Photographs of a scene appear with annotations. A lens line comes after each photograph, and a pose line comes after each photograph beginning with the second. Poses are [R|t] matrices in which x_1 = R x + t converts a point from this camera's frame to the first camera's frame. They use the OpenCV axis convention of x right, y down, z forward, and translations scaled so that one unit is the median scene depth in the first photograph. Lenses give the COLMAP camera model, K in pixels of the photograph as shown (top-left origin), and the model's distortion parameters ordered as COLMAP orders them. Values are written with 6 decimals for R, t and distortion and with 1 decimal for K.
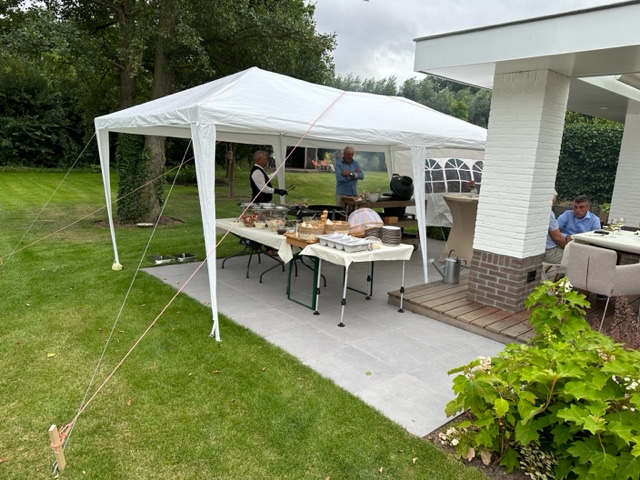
lens RADIAL K [[449.6, 0, 321.2], [0, 449.6, 239.8], [0, 0, 1]] dist [0.095531, -0.114587]
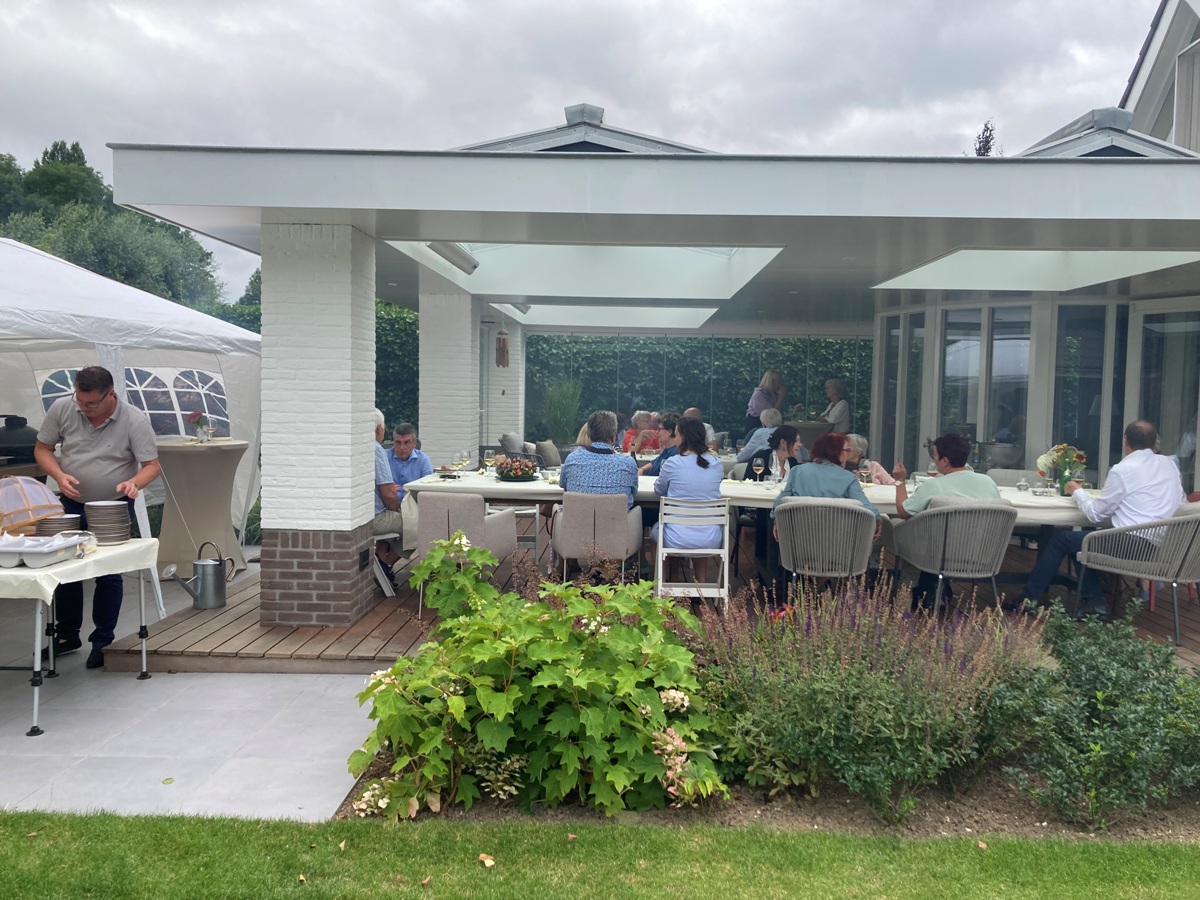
lens RADIAL K [[984.8, 0, 597.7], [0, 984.8, 430.6], [0, 0, 1]] dist [0.042946, -0.044463]
pose [[0.684073, -0.070168, 0.726031, -0.257521], [0.153855, 0.986848, -0.049589, 0.025589], [-0.713003, 0.145626, 0.685872, -0.126919]]
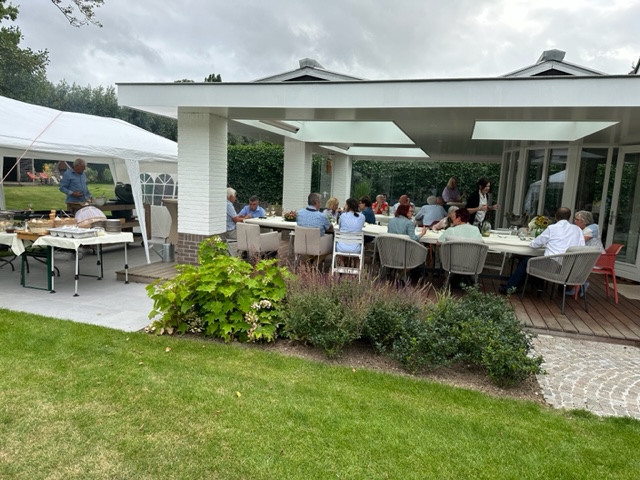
lens RADIAL K [[450.2, 0, 319.2], [0, 450.2, 240.5], [0, 0, 1]] dist [0.059083, -0.053289]
pose [[0.854468, -0.078295, 0.513569, -0.018178], [0.092352, 0.995725, -0.001853, 0.092474], [-0.511229, 0.049012, 0.858046, -0.462298]]
